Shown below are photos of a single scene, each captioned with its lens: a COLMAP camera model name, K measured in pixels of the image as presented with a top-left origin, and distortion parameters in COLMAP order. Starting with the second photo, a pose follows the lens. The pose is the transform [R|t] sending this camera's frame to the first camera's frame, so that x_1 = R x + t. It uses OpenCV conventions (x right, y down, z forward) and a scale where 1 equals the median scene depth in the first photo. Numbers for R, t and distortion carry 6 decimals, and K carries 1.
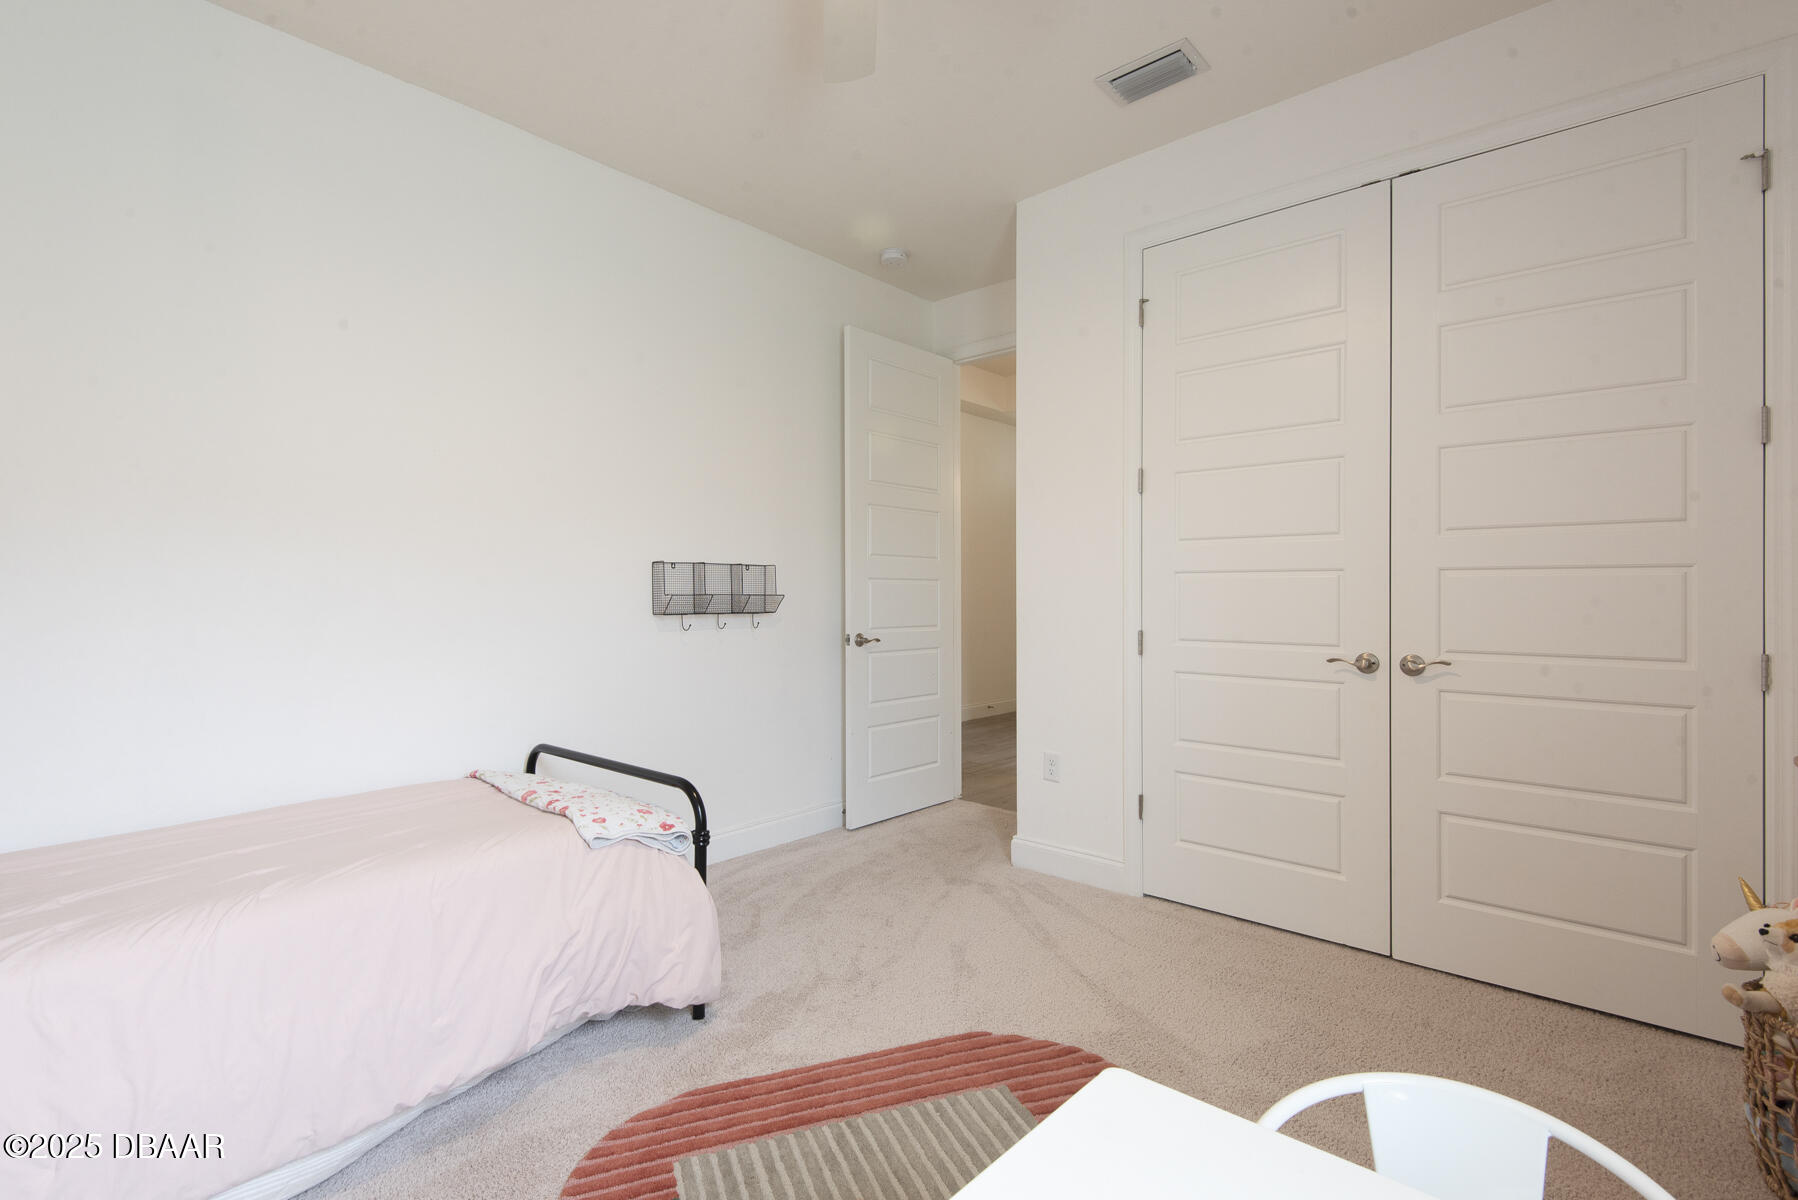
lens RADIAL K [[842.1, 0, 893.9], [0, 842.1, 596.2], [0, 0, 1]] dist [0.012462, -0.005313]
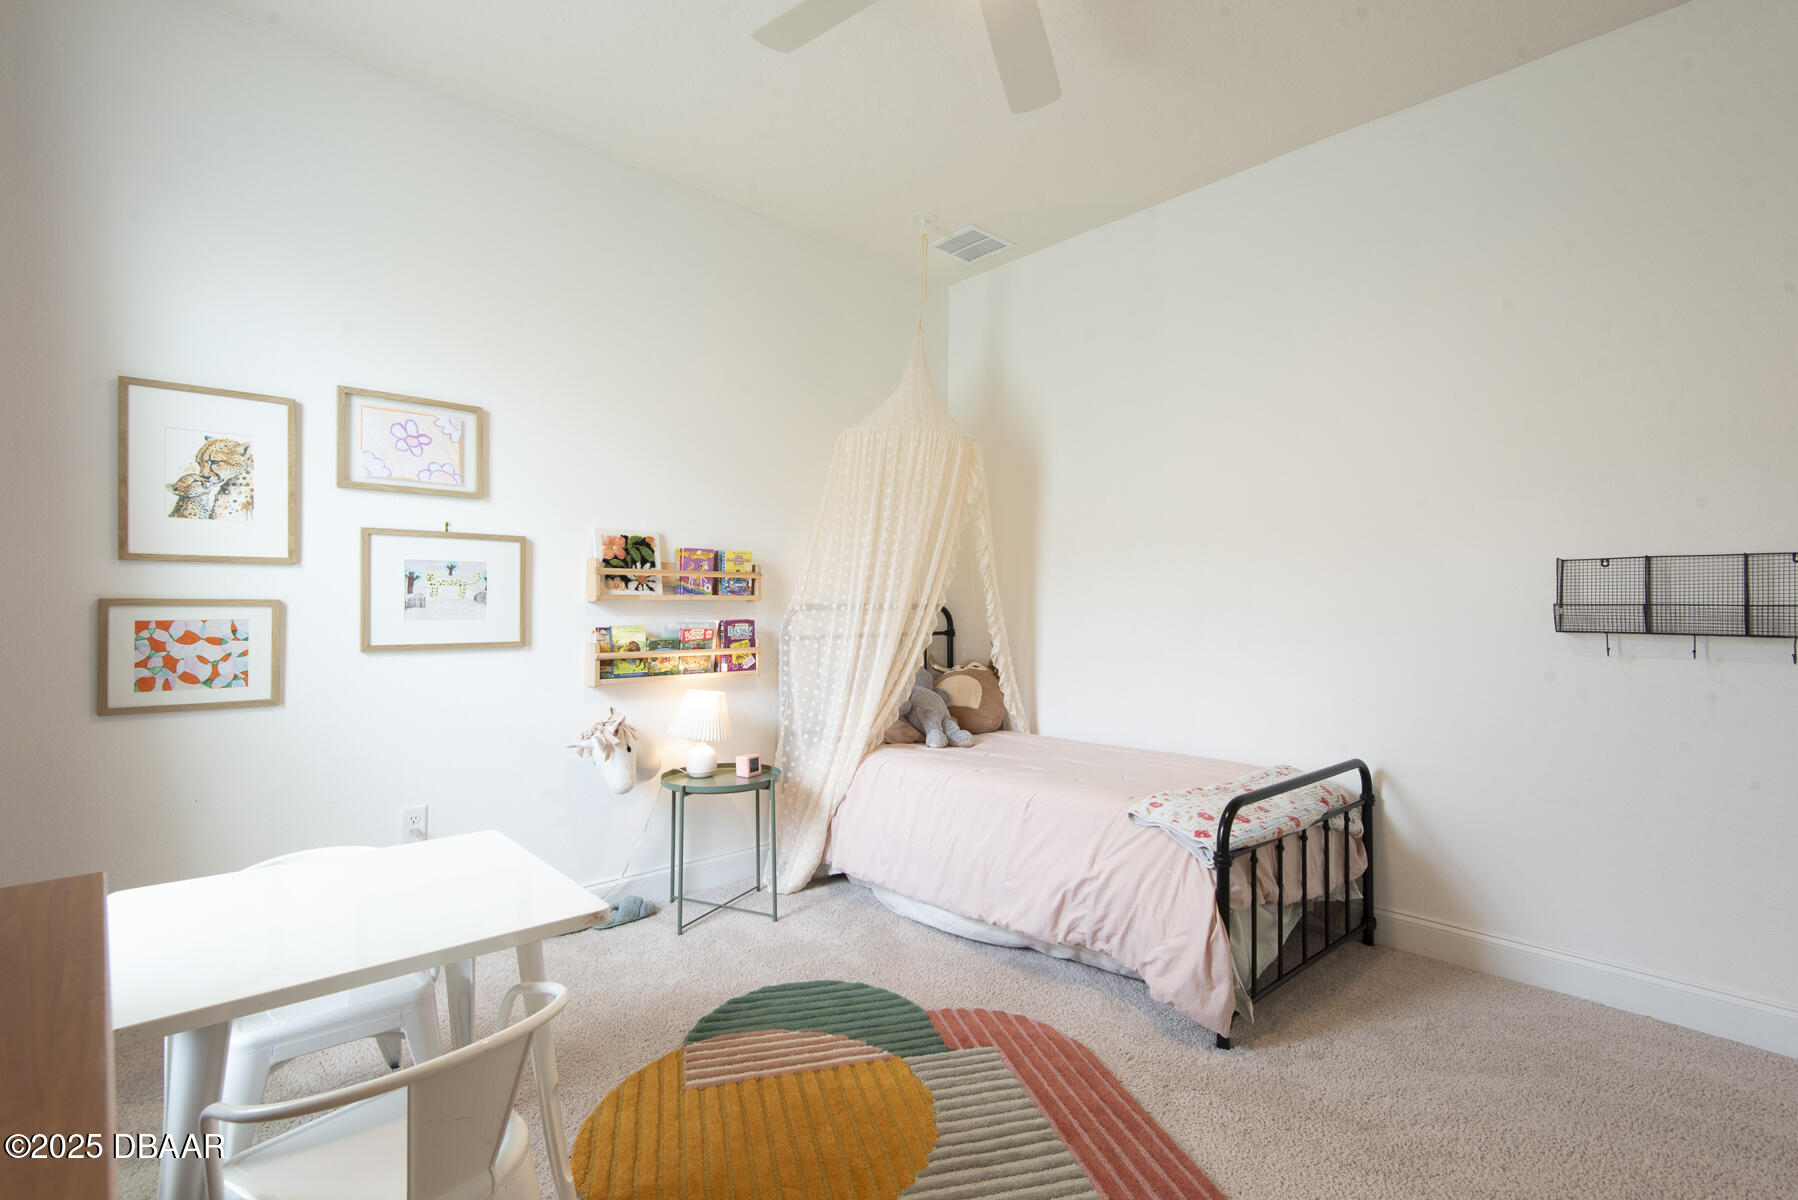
lens RADIAL K [[842.1, 0, 892.9], [0, 842.1, 597.9], [0, 0, 1]] dist [0.012462, -0.005313]
pose [[-0.129833, -0.001682, -0.991534, 0.519909], [0.001286, 0.999997, -0.001865, -0.006262], [0.991535, -0.001518, -0.129831, 0.509095]]
